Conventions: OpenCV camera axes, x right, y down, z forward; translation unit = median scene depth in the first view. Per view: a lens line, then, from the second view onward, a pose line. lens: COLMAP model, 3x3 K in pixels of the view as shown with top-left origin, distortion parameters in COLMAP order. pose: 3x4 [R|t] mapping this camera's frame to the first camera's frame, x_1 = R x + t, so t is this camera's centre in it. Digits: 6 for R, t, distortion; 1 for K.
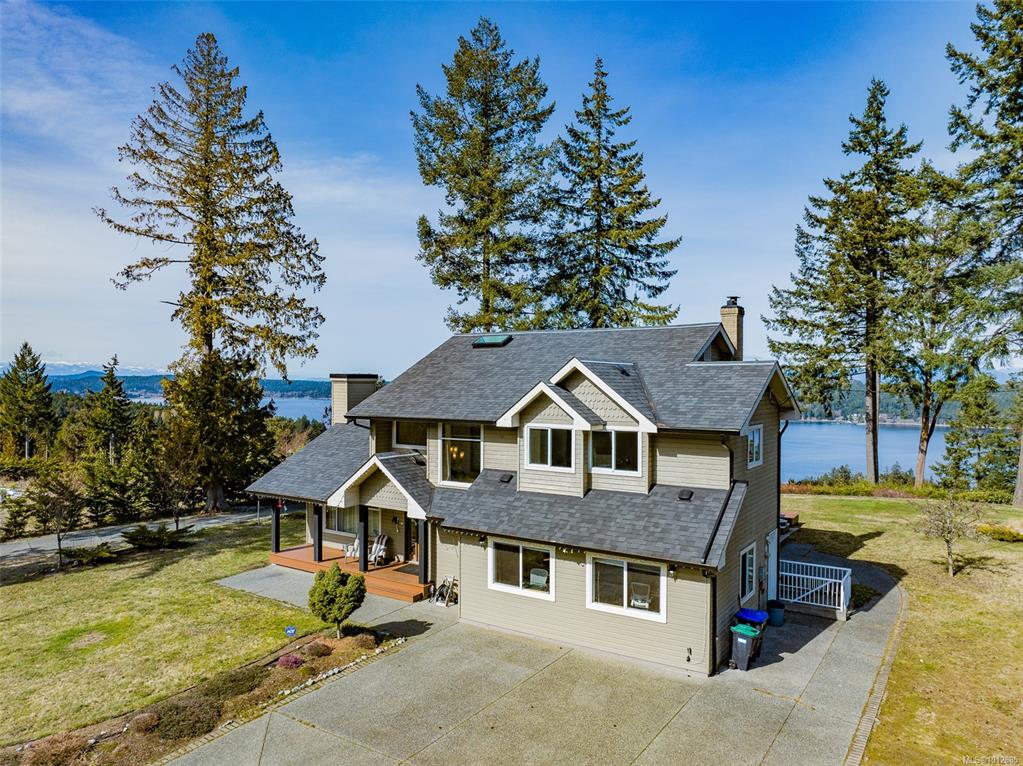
lens RADIAL K [[721.3, 0, 514.4], [0, 721.3, 383.0], [0, 0, 1]] dist [-0.037627, 0.000244]
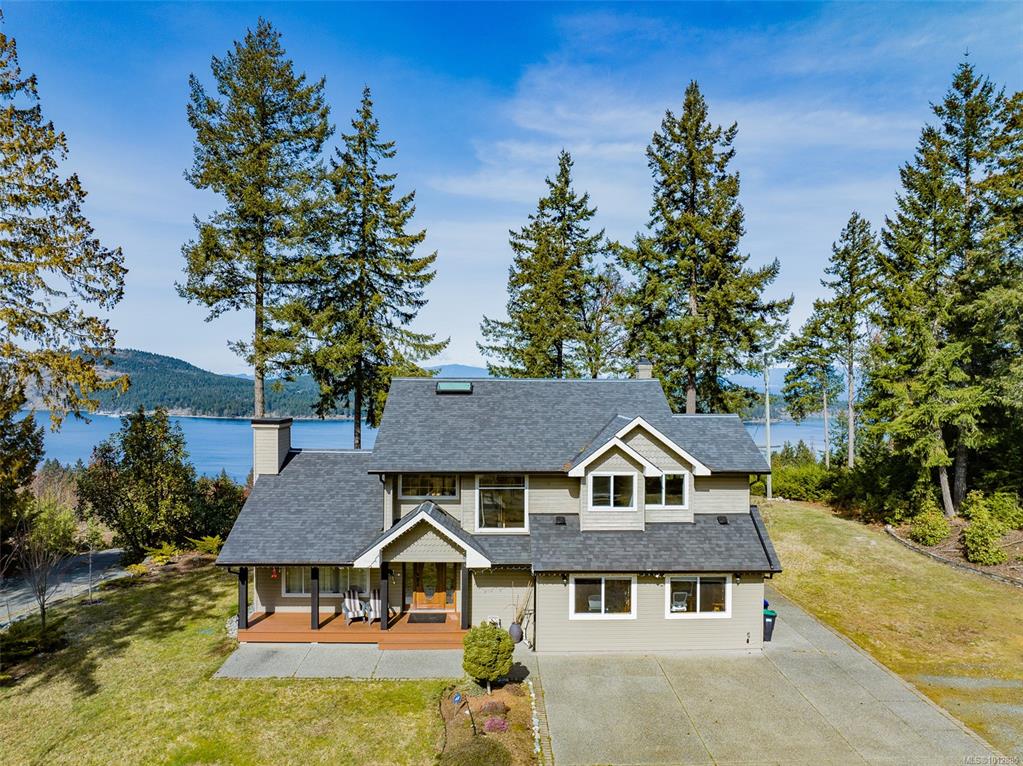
lens RADIAL K [[723.1, 0, 513.7], [0, 723.1, 382.0], [0, 0, 1]] dist [-0.036903, -0.000606]
pose [[0.815239, 0.001145, 0.579123, -0.728284], [-0.001128, 0.999999, -0.000389, -0.084990], [-0.579123, -0.000336, 0.815240, 0.116183]]
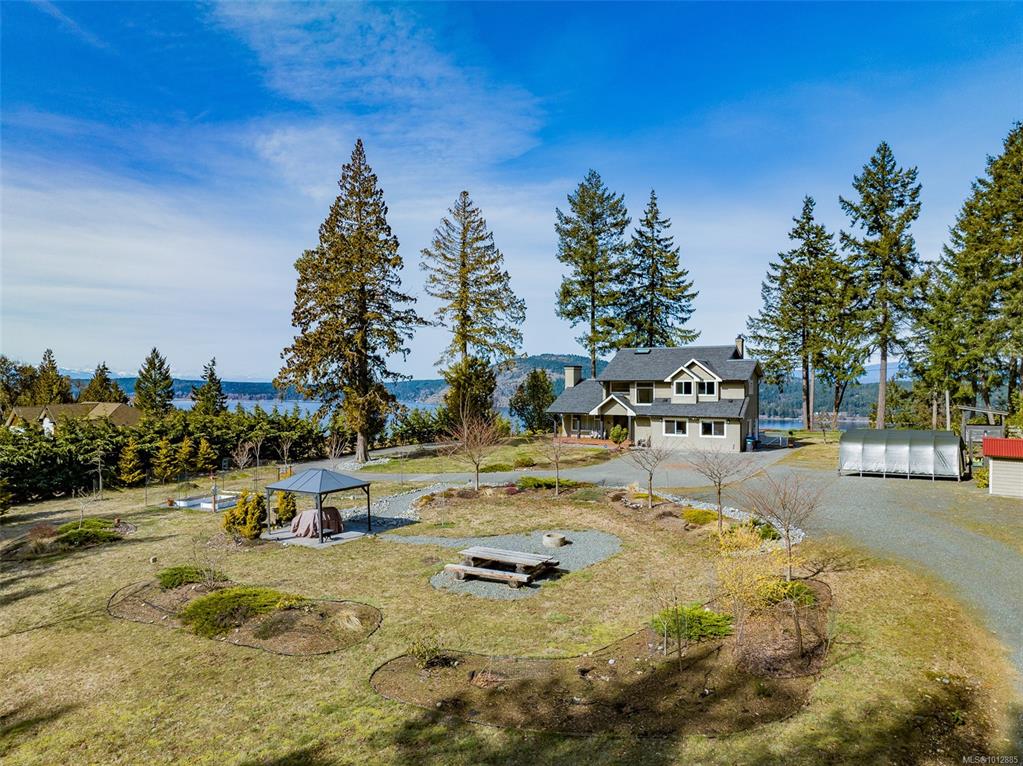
lens RADIAL K [[721.3, 0, 514.4], [0, 721.3, 383.0], [0, 0, 1]] dist [-0.037627, 0.000244]
pose [[0.998988, -0.005034, 0.044705, -0.741574], [0.005126, 0.999985, -0.001954, 0.066006], [-0.044694, 0.002181, 0.998998, -1.845124]]
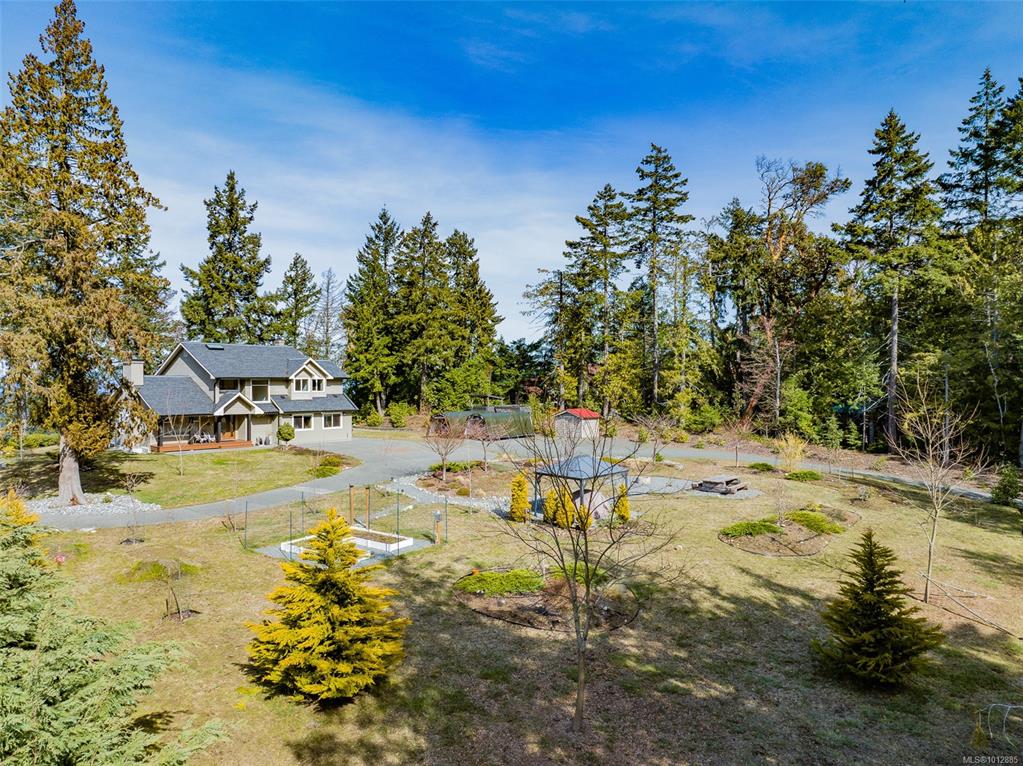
lens RADIAL K [[718.5, 0, 512.6], [0, 718.5, 383.5], [0, 0, 1]] dist [-0.037812, 0.004712]
pose [[0.117688, -0.004245, 0.993041, -2.811555], [0.006588, 0.999972, 0.003494, 0.072850], [-0.993029, 0.006131, 0.117713, -0.282038]]
